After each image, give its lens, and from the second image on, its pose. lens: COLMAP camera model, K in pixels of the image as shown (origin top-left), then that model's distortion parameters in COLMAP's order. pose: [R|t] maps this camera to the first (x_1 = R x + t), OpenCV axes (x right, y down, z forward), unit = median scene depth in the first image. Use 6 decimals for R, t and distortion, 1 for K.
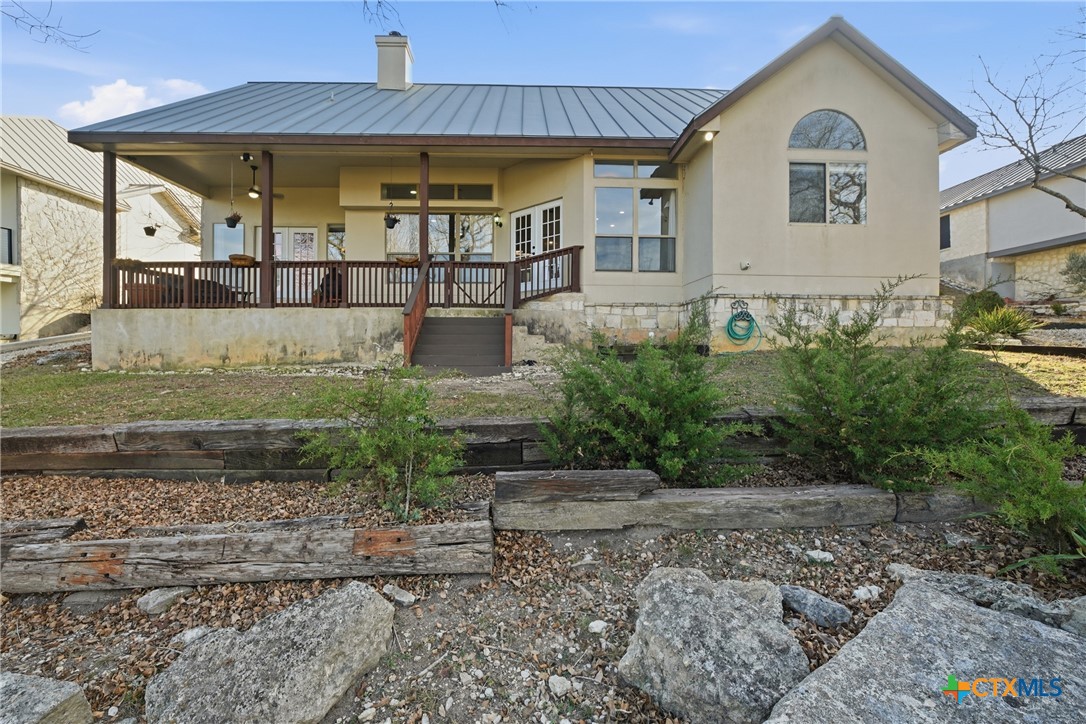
lens RADIAL K [[449.6, 0, 545.2], [0, 449.6, 361.3], [0, 0, 1]] dist [-0.004034, -0.000249]
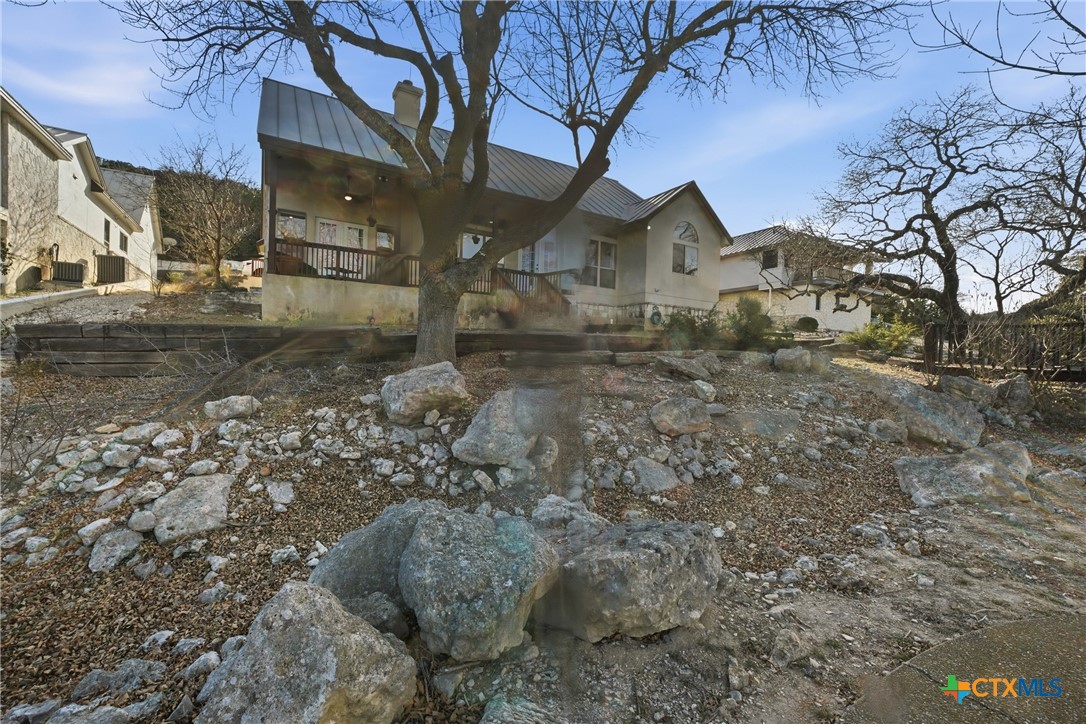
lens RADIAL K [[449.6, 0, 541.6], [0, 449.6, 362.7], [0, 0, 1]] dist [-0.004034, -0.000249]
pose [[0.872450, 0.016669, 0.488418, -0.939717], [-0.014956, 0.999861, -0.007408, 0.136701], [-0.488474, -0.000842, 0.872578, -0.510602]]
